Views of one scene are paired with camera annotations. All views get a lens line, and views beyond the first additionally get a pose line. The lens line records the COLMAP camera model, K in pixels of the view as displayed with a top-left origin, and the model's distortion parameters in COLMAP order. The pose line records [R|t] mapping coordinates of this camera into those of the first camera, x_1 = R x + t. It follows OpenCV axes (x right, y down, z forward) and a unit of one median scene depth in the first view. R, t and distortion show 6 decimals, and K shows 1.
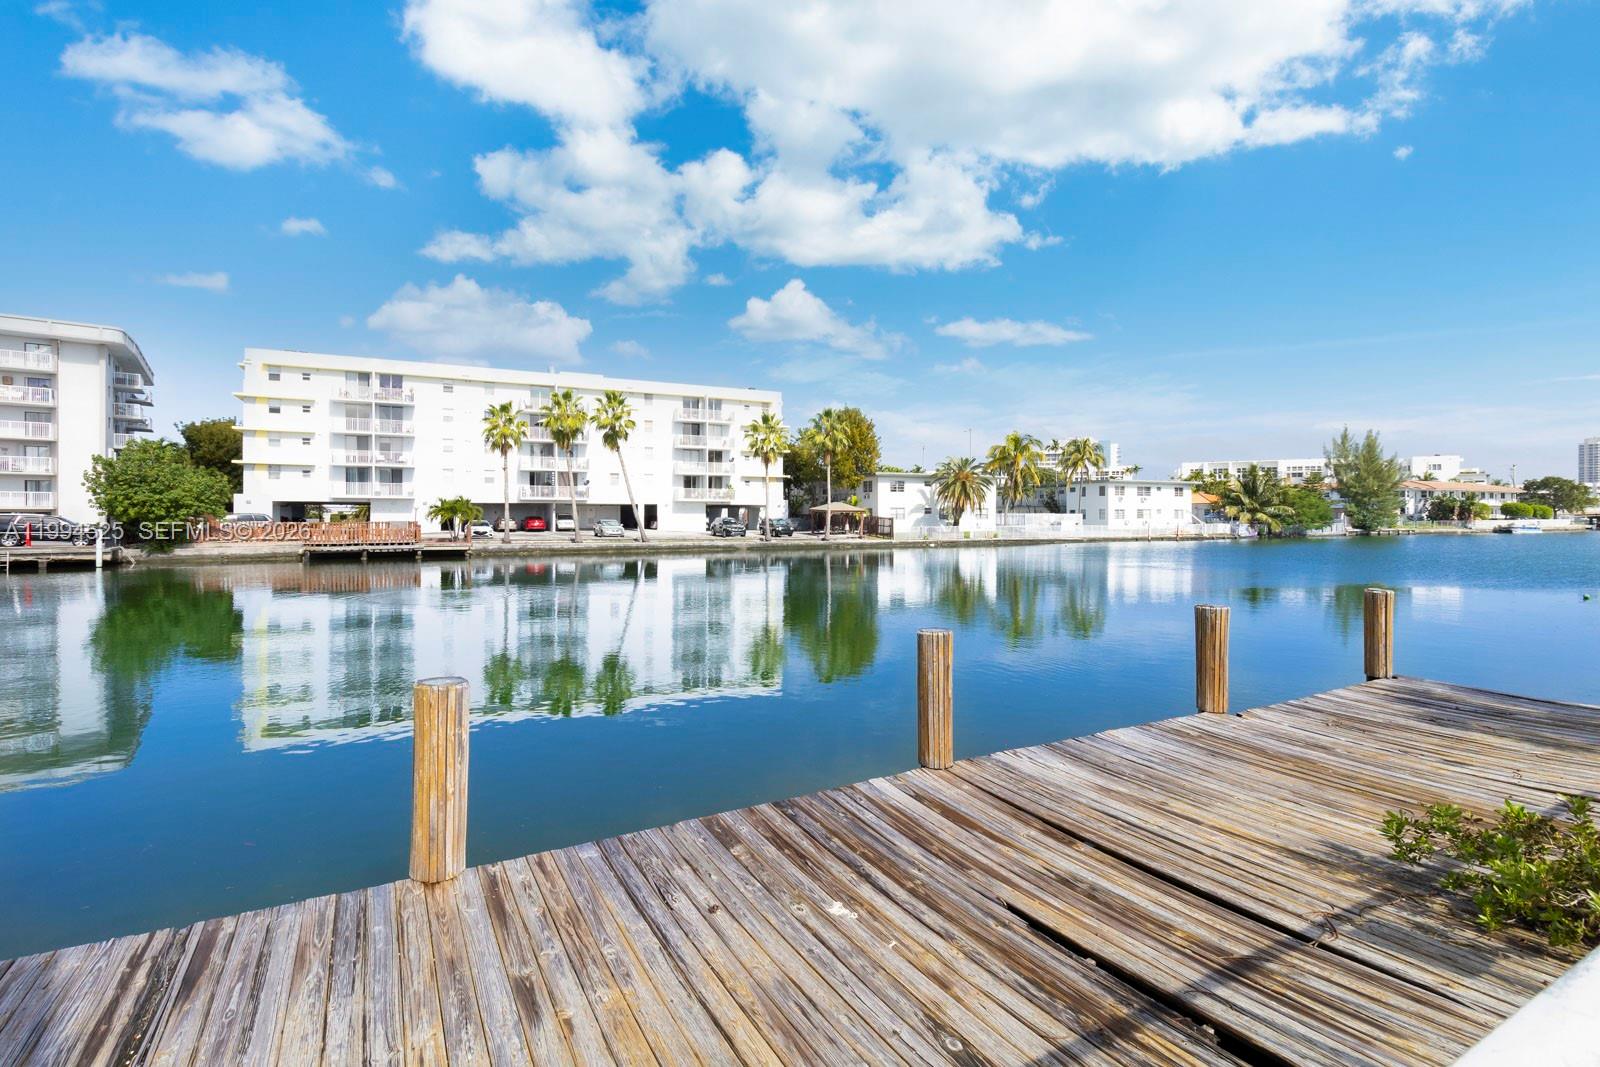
lens RADIAL K [[781.4, 0, 803.4], [0, 781.4, 505.0], [0, 0, 1]] dist [-0.000634, -0.000289]
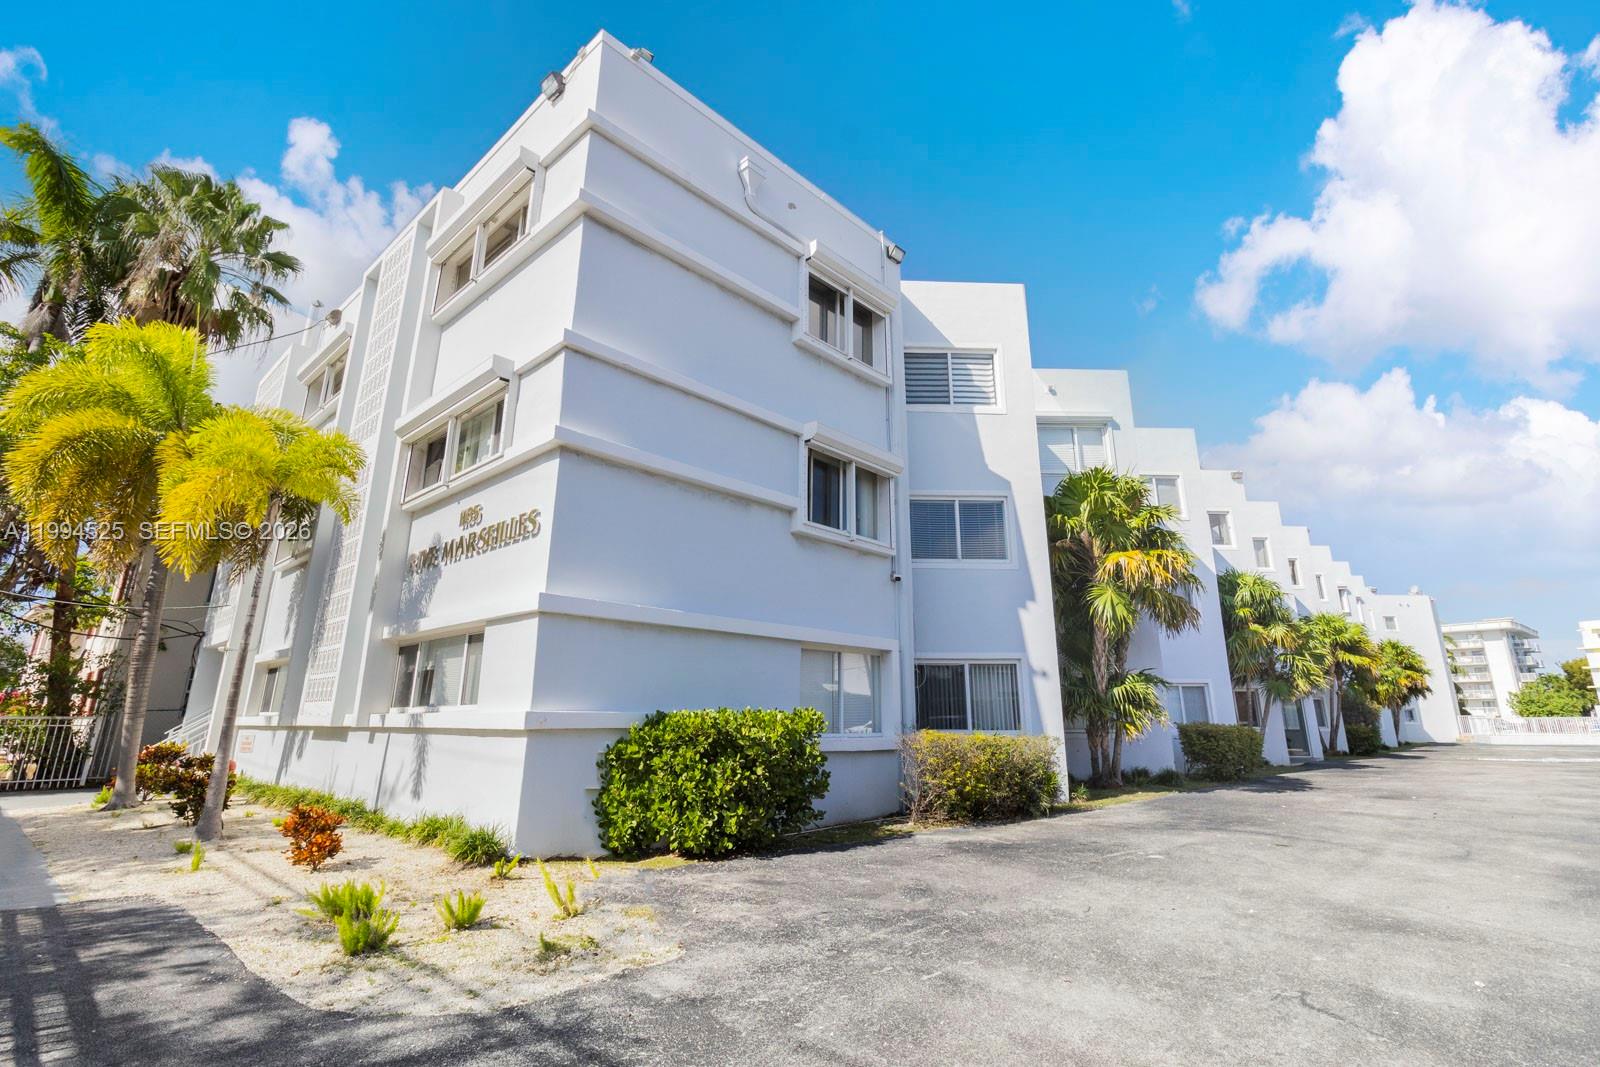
lens RADIAL K [[781.4, 0, 803.4], [0, 781.4, 505.0], [0, 0, 1]] dist [-0.000634, -0.000289]
pose [[0.089639, -0.270609, -0.958507, 0.901788], [0.009516, 0.962570, -0.270866, 0.008116], [0.995929, 0.015159, 0.088859, -0.918862]]
